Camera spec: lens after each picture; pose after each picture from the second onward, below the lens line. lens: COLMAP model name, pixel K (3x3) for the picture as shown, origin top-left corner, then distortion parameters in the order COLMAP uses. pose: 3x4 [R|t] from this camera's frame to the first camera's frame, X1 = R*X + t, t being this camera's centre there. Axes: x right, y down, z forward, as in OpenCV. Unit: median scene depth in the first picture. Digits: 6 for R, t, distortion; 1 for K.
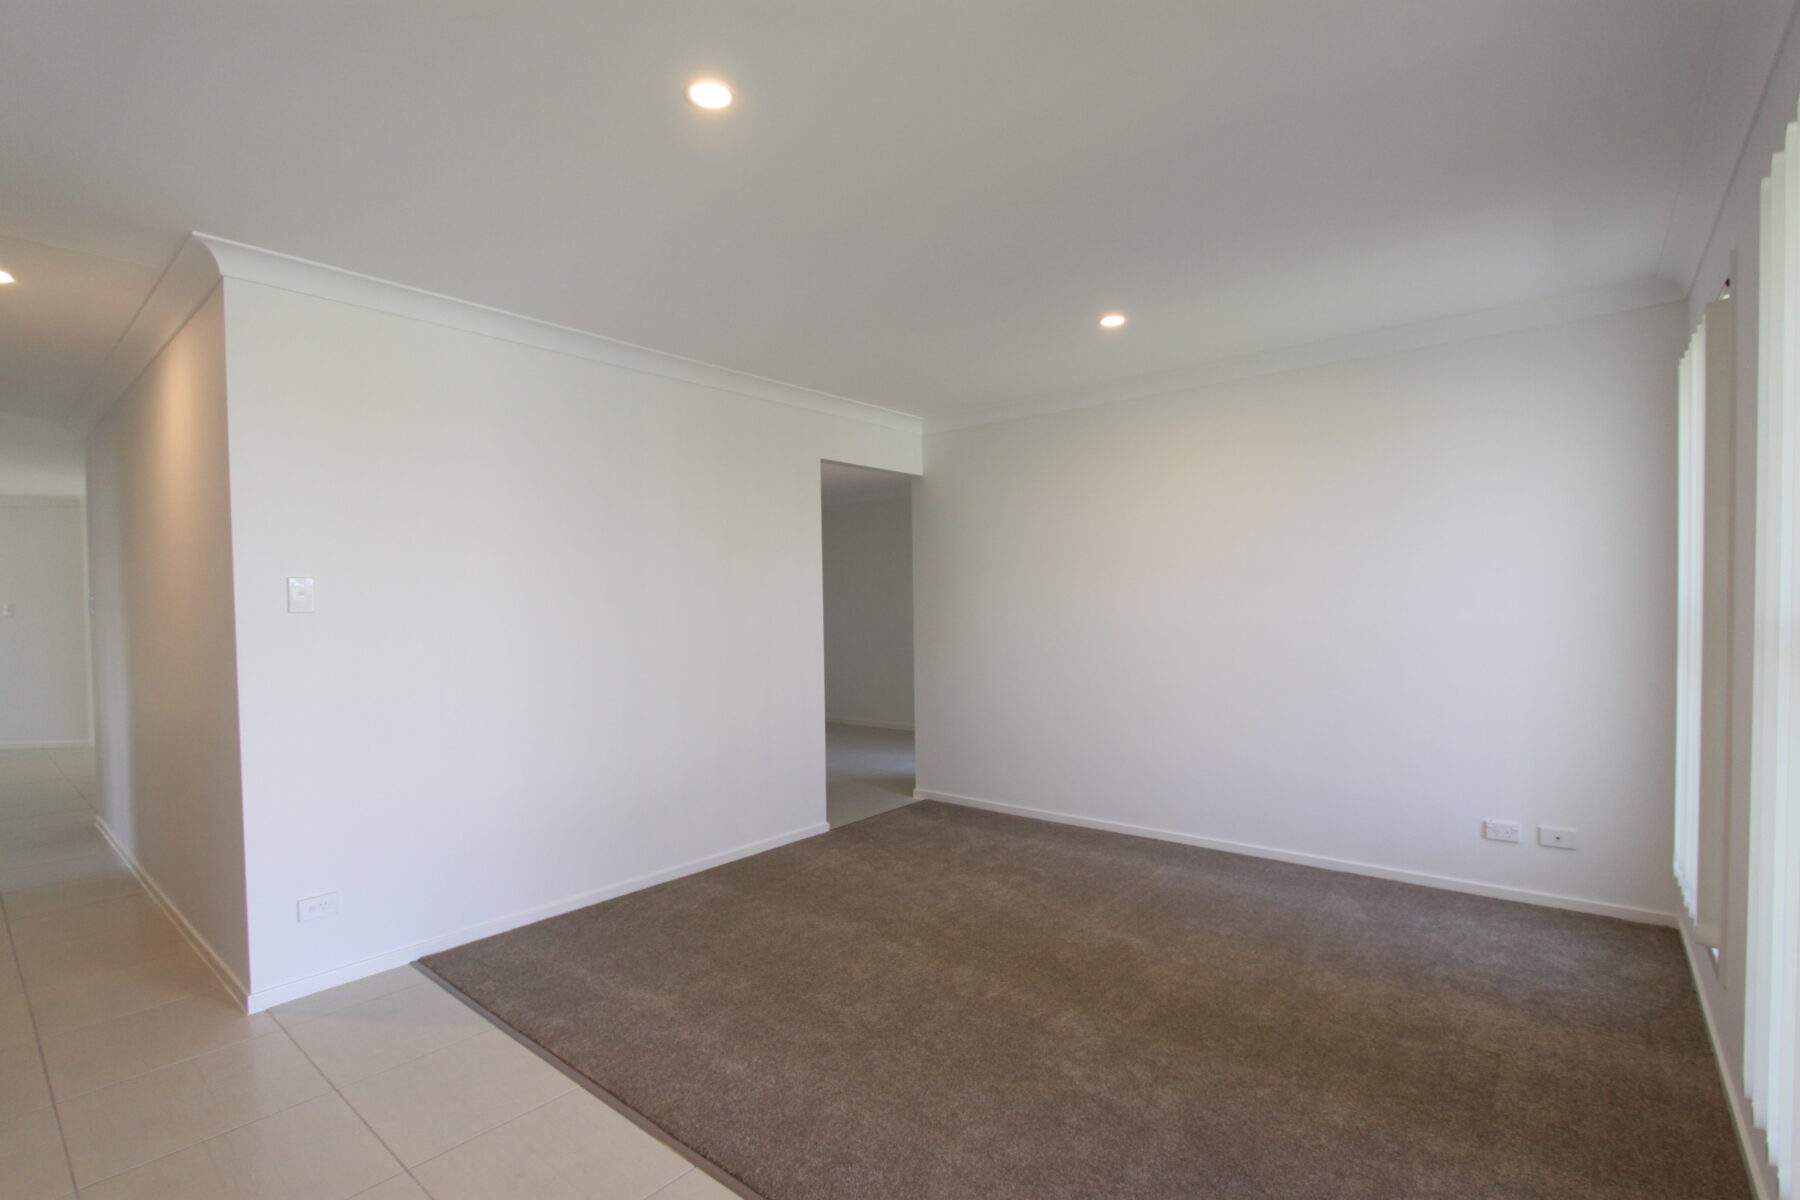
lens RADIAL K [[818.6, 0, 898.4], [0, 818.6, 626.4], [0, 0, 1]] dist [-0.011533, -0.000170]
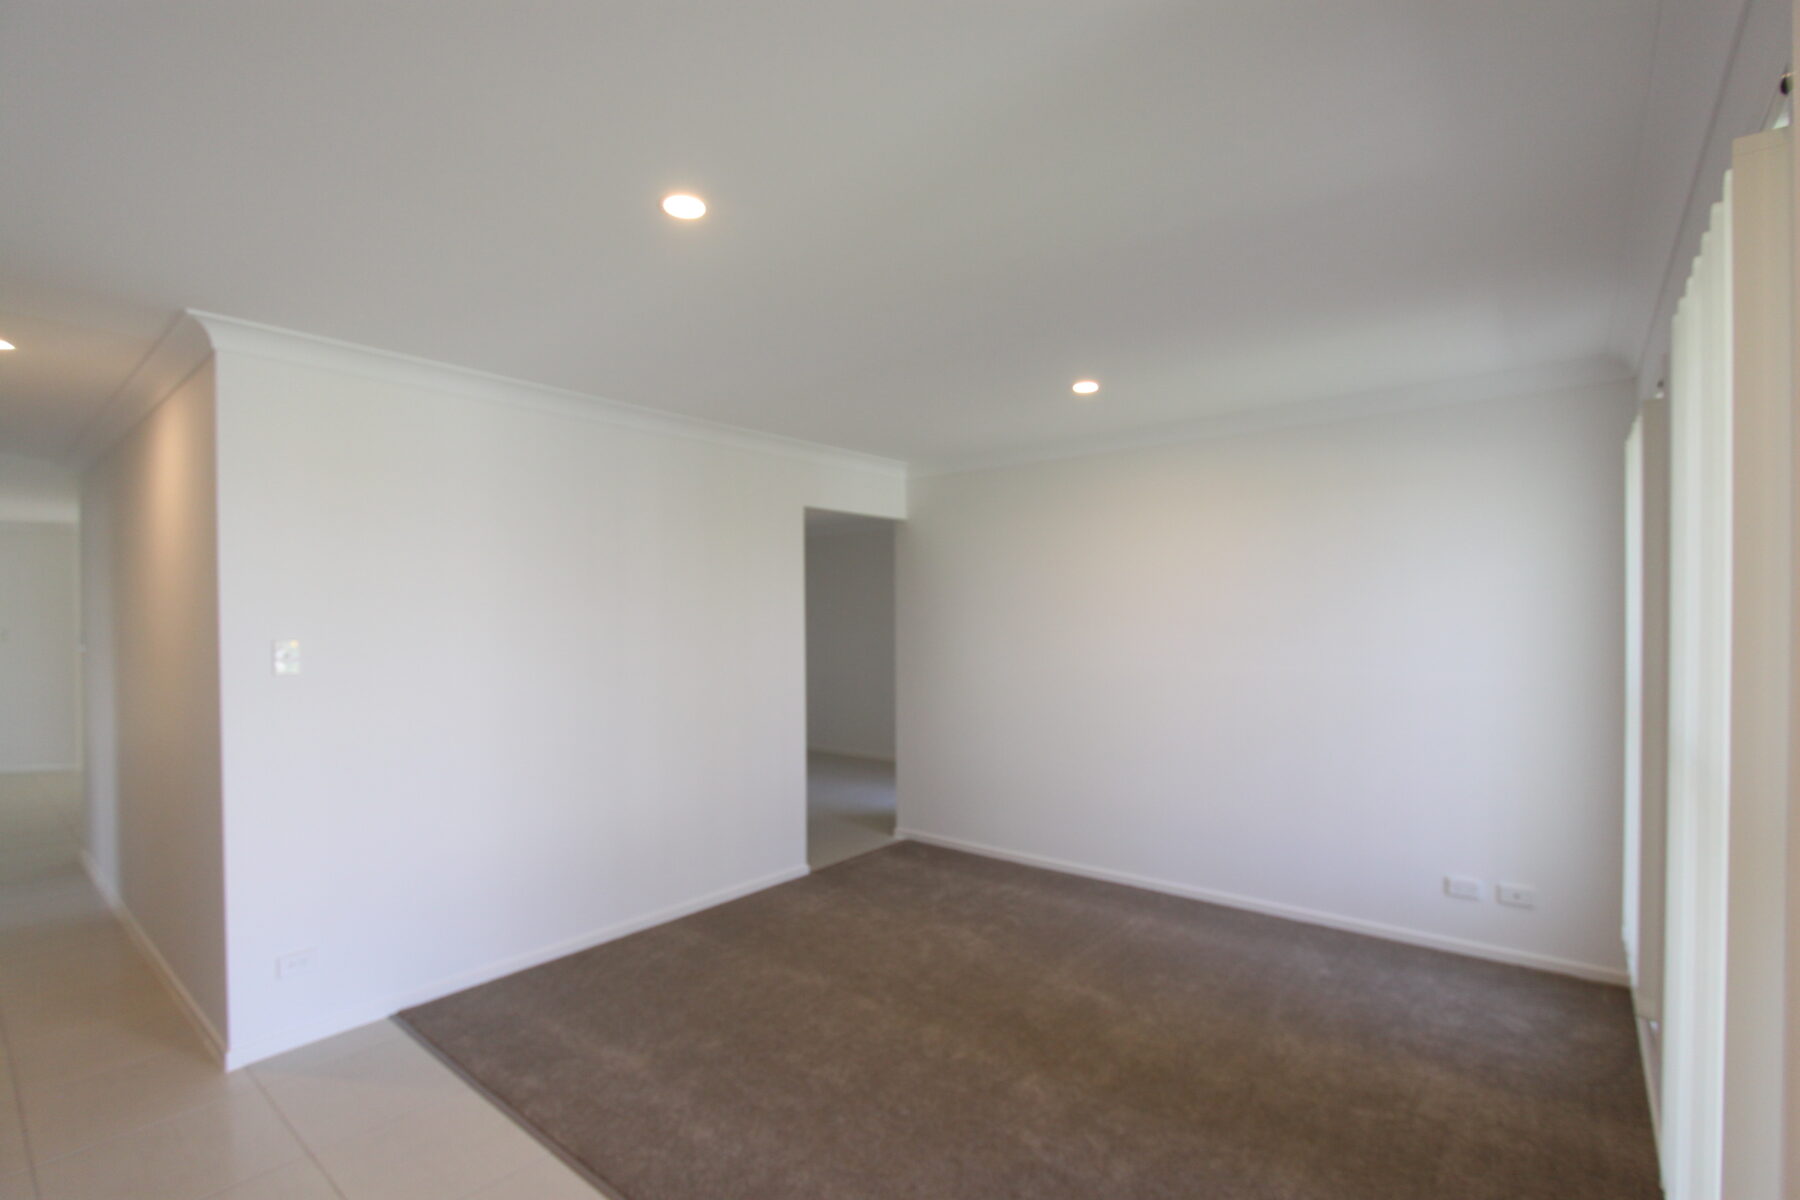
lens RADIAL K [[817.9, 0, 898.1], [0, 817.9, 627.6], [0, 0, 1]] dist [-0.014501, 0.000269]
pose [[0.999940, 0.008278, 0.007162, 0.026971], [-0.008164, 0.999843, -0.015706, -0.066212], [-0.007291, 0.015647, 0.999851, -0.025054]]
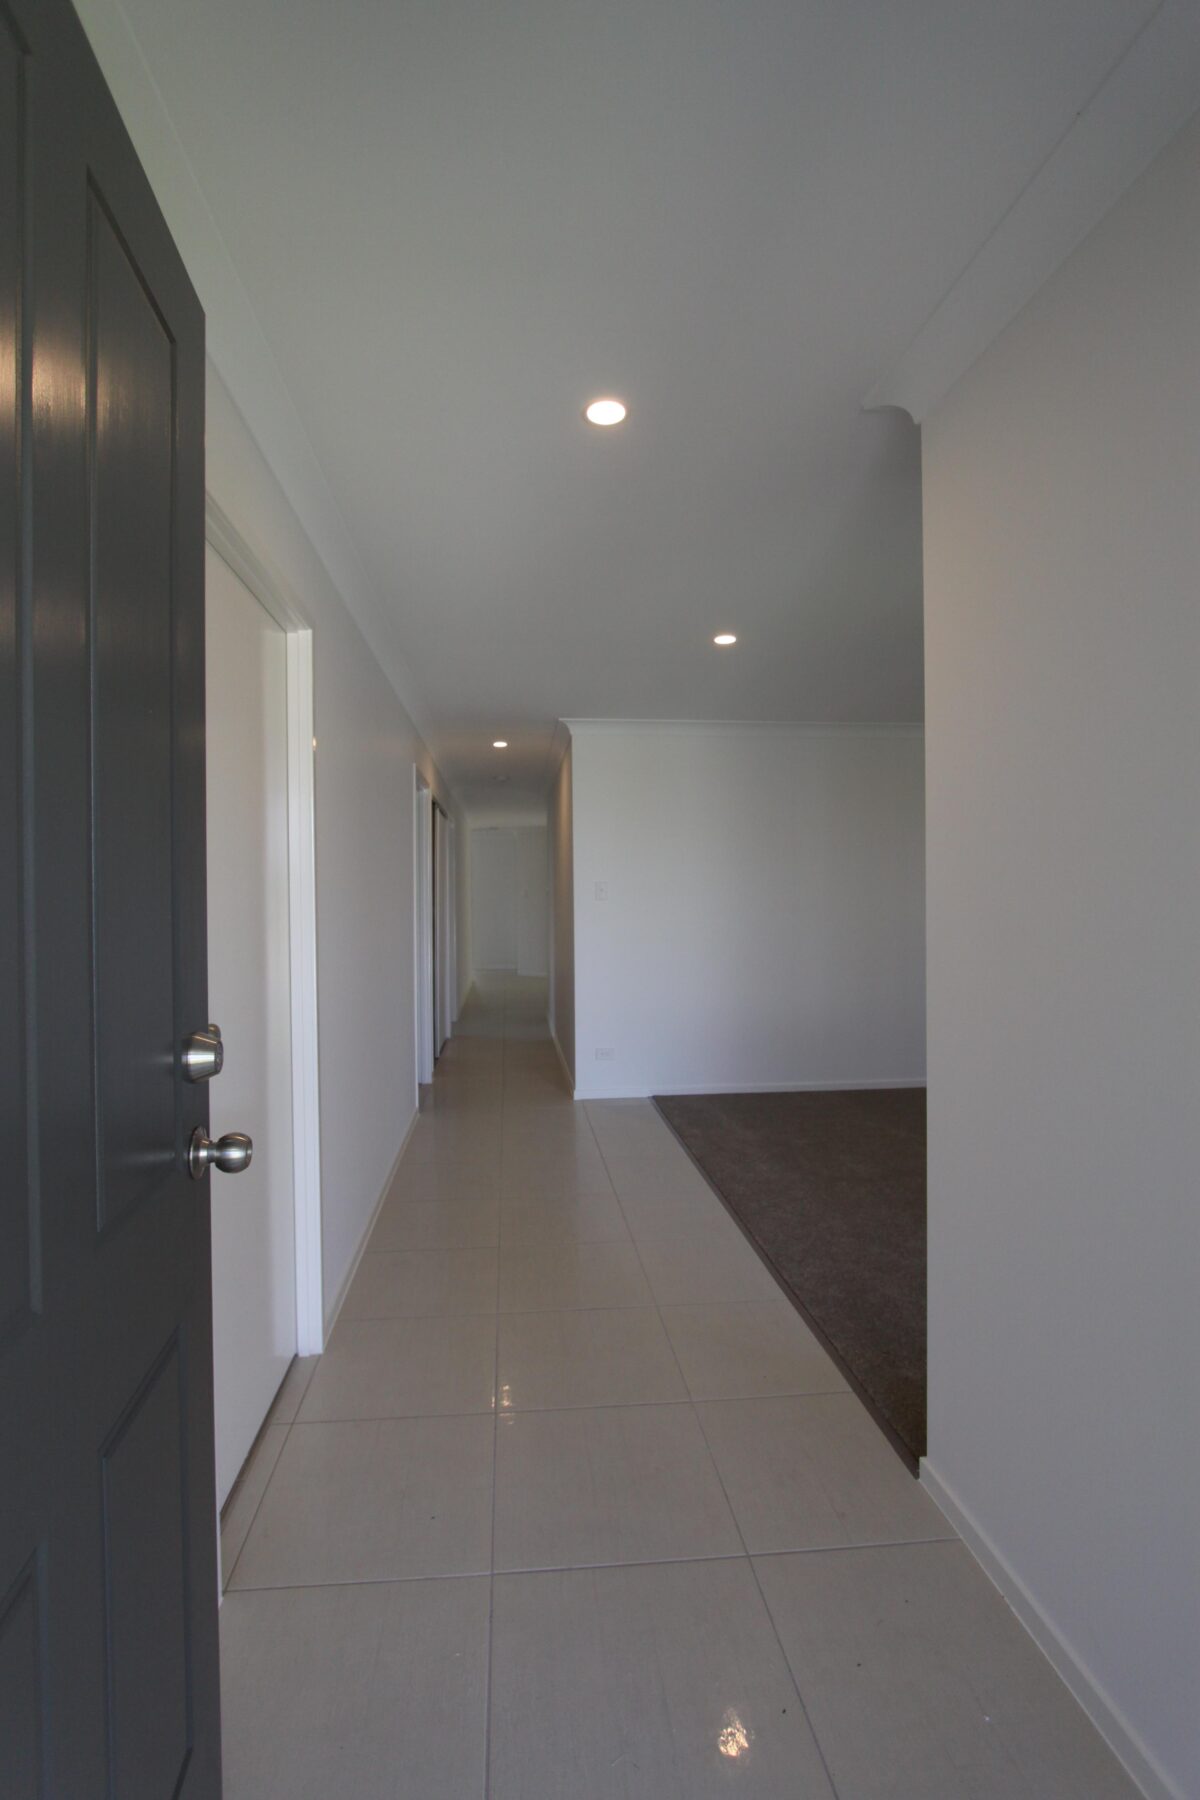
lens RADIAL K [[817.9, 0, 600.0], [0, 817.9, 900.0], [0, 0, 1]] dist [-0.014501, 0.000269]
pose [[0.721674, 0.014286, -0.692085, 0.615866], [-0.023476, 0.999717, -0.003843, -0.007895], [0.691834, 0.019021, 0.721806, -0.411457]]
